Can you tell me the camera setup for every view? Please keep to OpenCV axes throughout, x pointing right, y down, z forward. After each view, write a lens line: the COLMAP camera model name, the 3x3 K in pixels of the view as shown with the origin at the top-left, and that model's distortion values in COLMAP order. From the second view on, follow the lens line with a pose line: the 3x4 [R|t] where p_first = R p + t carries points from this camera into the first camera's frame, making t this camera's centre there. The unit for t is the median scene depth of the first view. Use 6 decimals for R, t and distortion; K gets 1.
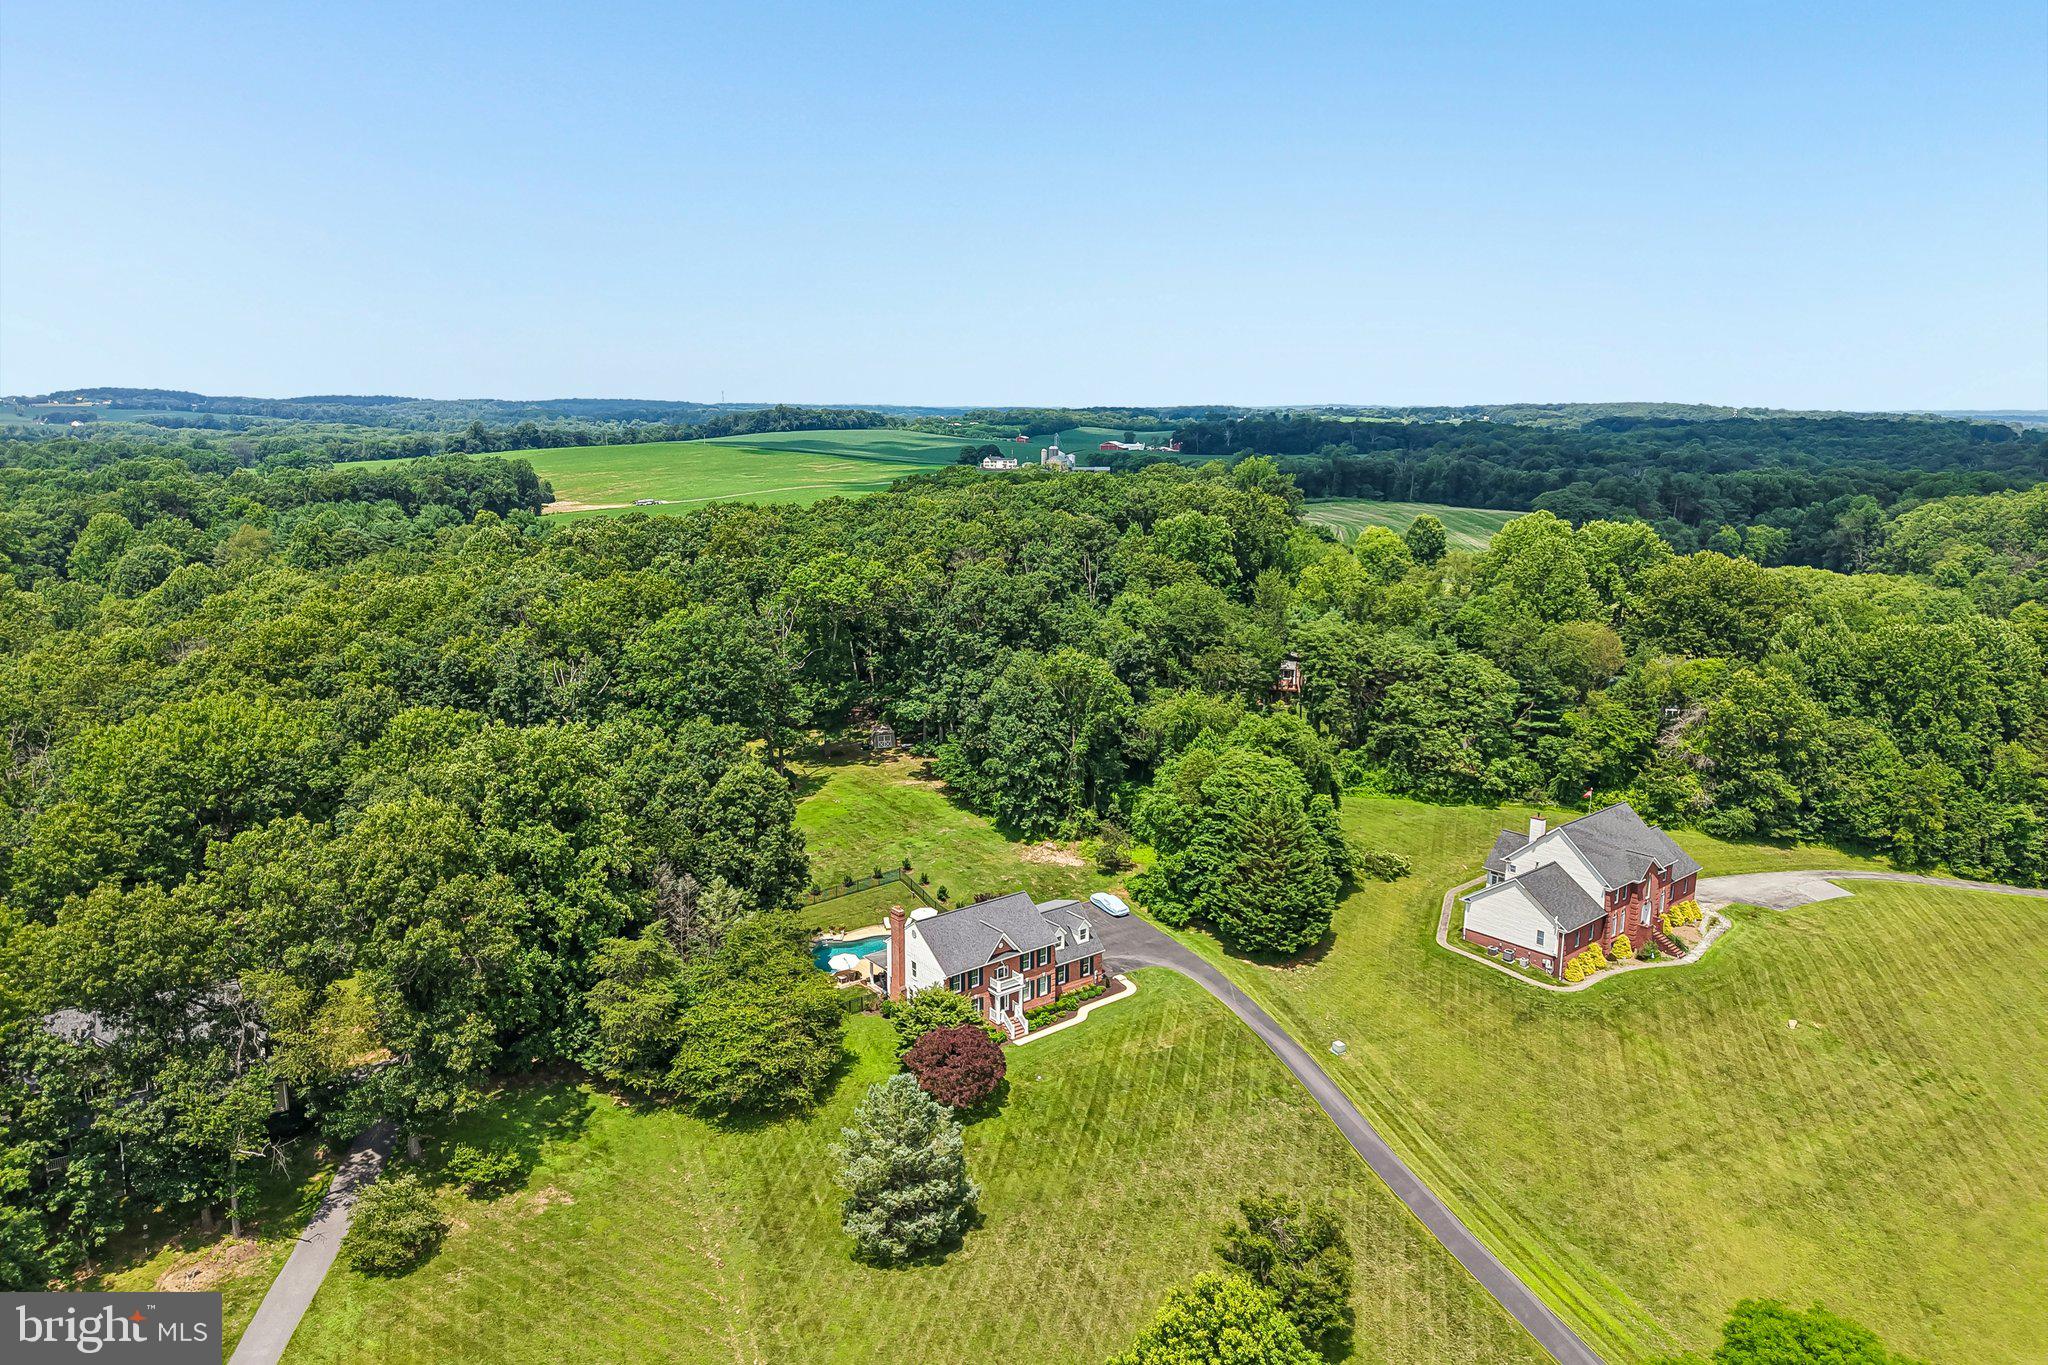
lens RADIAL K [[1357.5, 0, 1010.9], [0, 1357.5, 666.7], [0, 0, 1]] dist [0.034471, -0.034288]
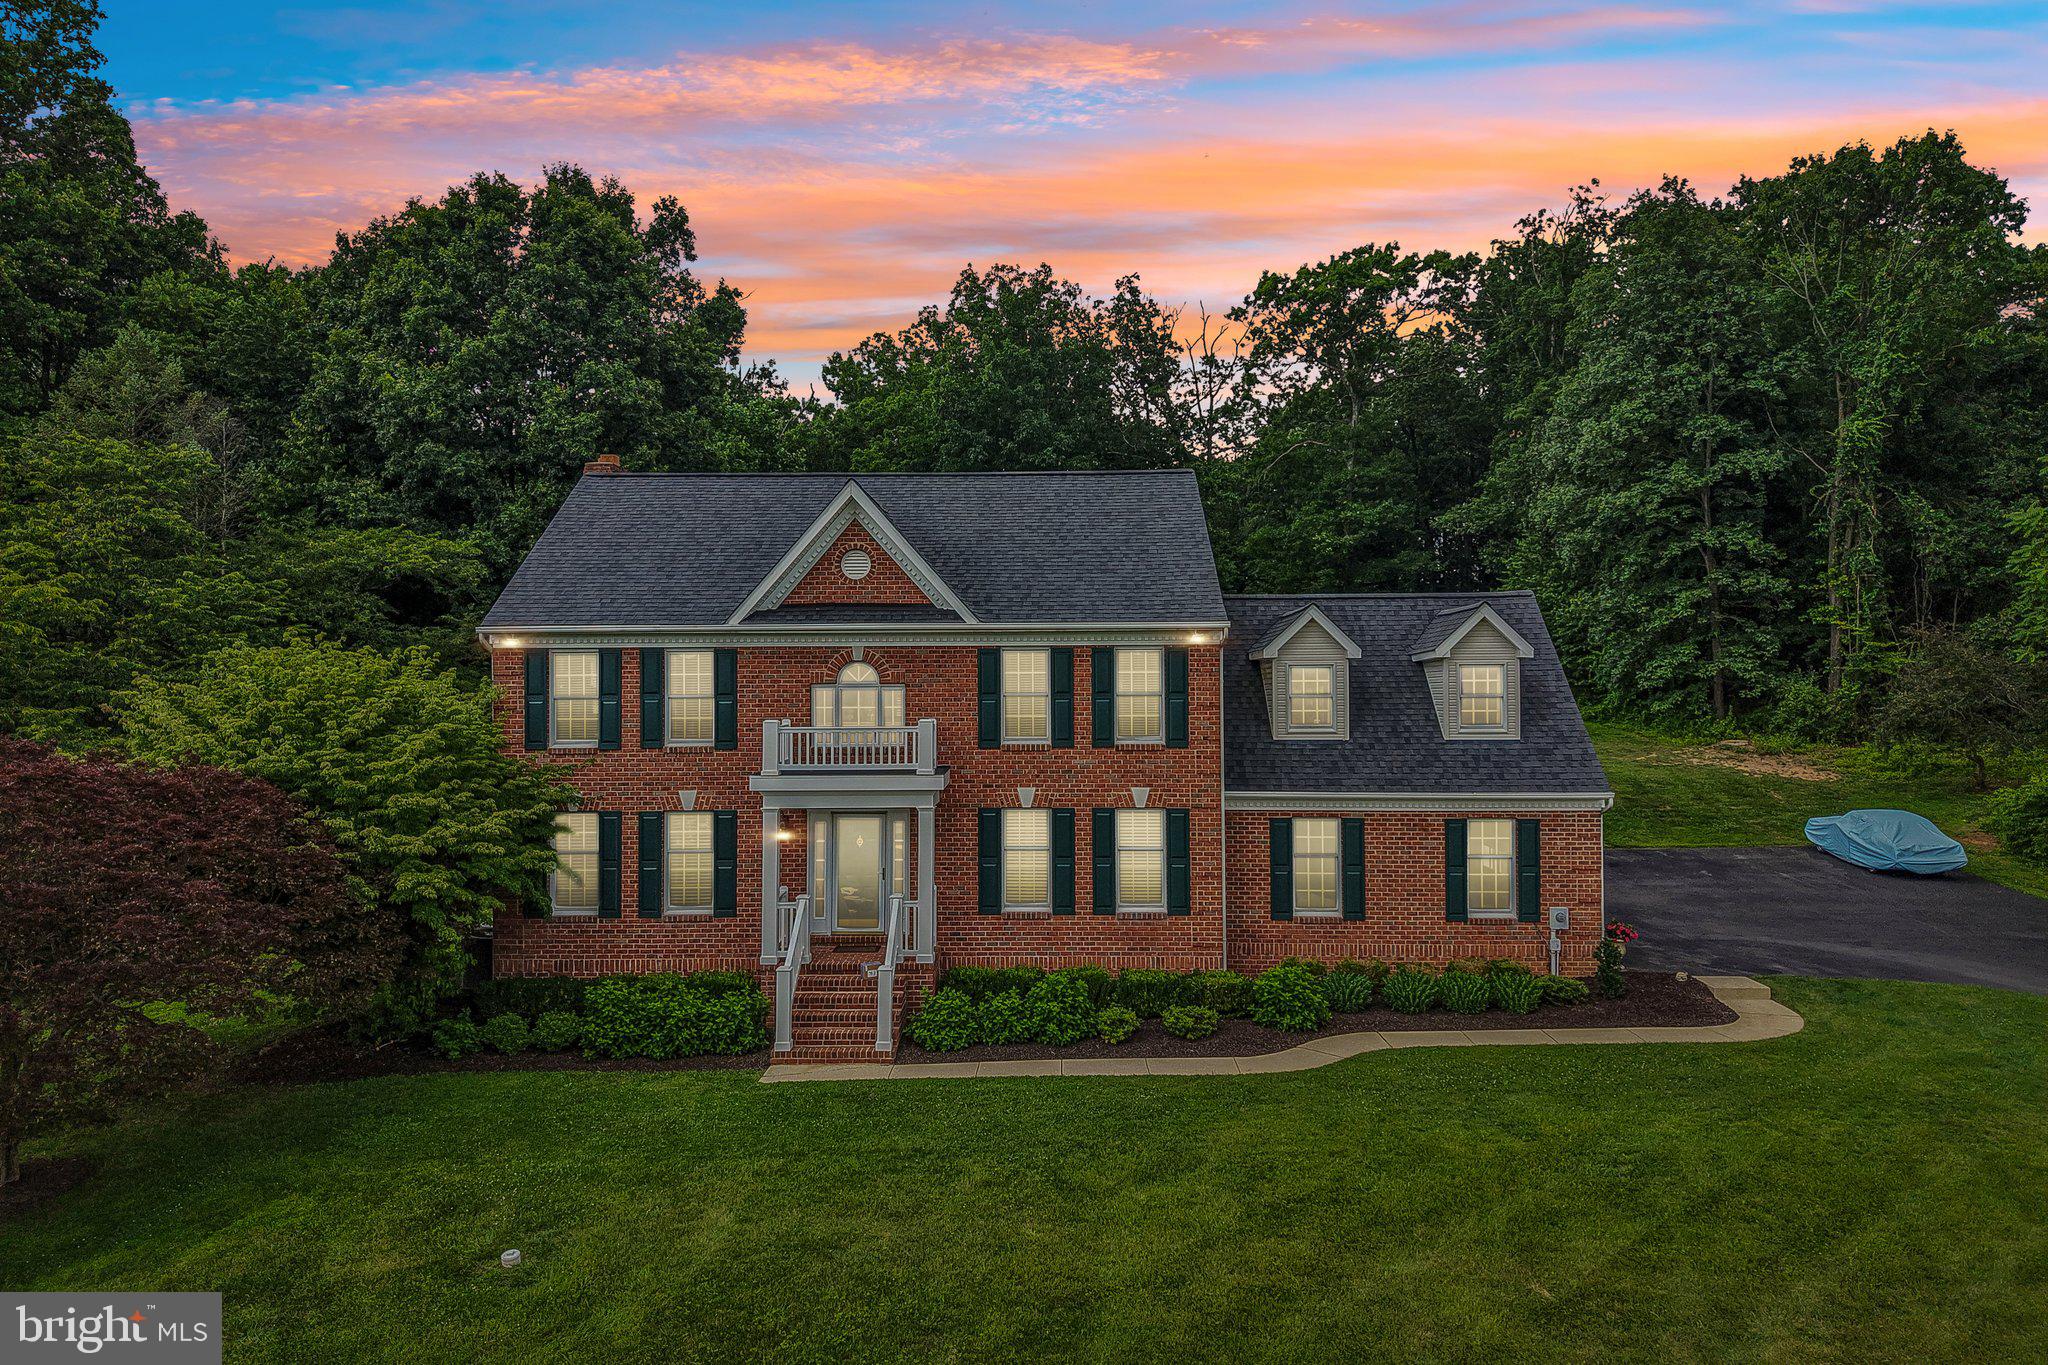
lens RADIAL K [[1357.5, 0, 1020.9], [0, 1357.5, 697.7], [0, 0, 1]] dist [0.034471, -0.034288]
pose [[0.776852, -0.001988, -0.629680, 0.114098], [-0.115268, 0.982648, -0.145311, 0.214162], [0.619043, 0.185467, 0.763143, 0.751808]]
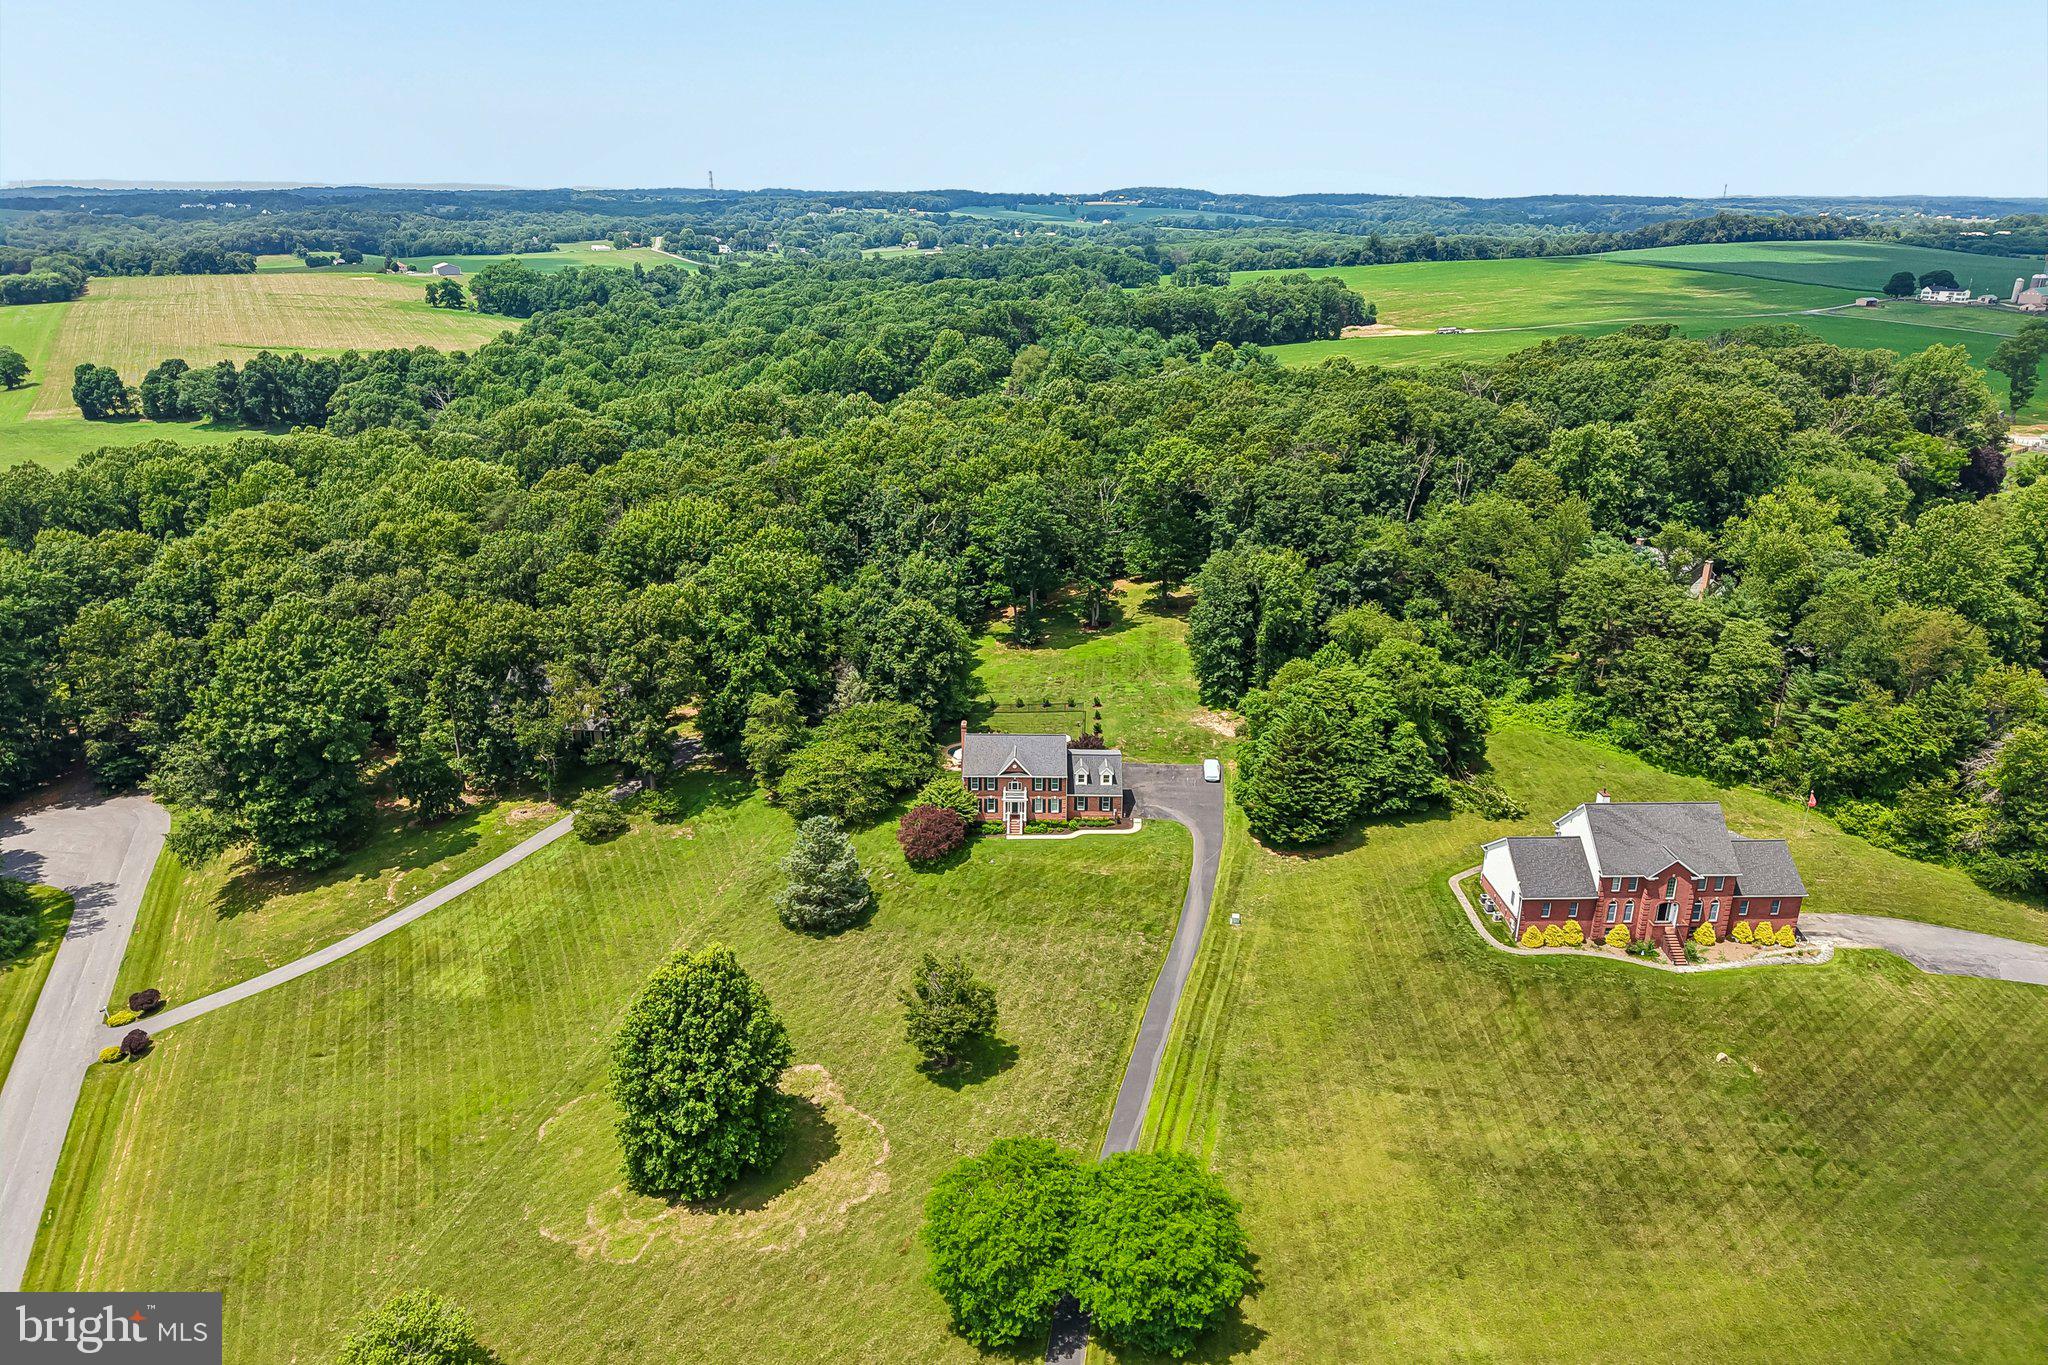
lens RADIAL K [[1357.5, 0, 1023.6], [0, 1357.5, 669.2], [0, 0, 1]] dist [0.034471, -0.034288]
pose [[0.782410, 0.205474, -0.587890, 0.659859], [-0.119178, 0.975957, 0.182496, -0.114774], [0.611254, -0.072723, 0.788087, -0.033459]]
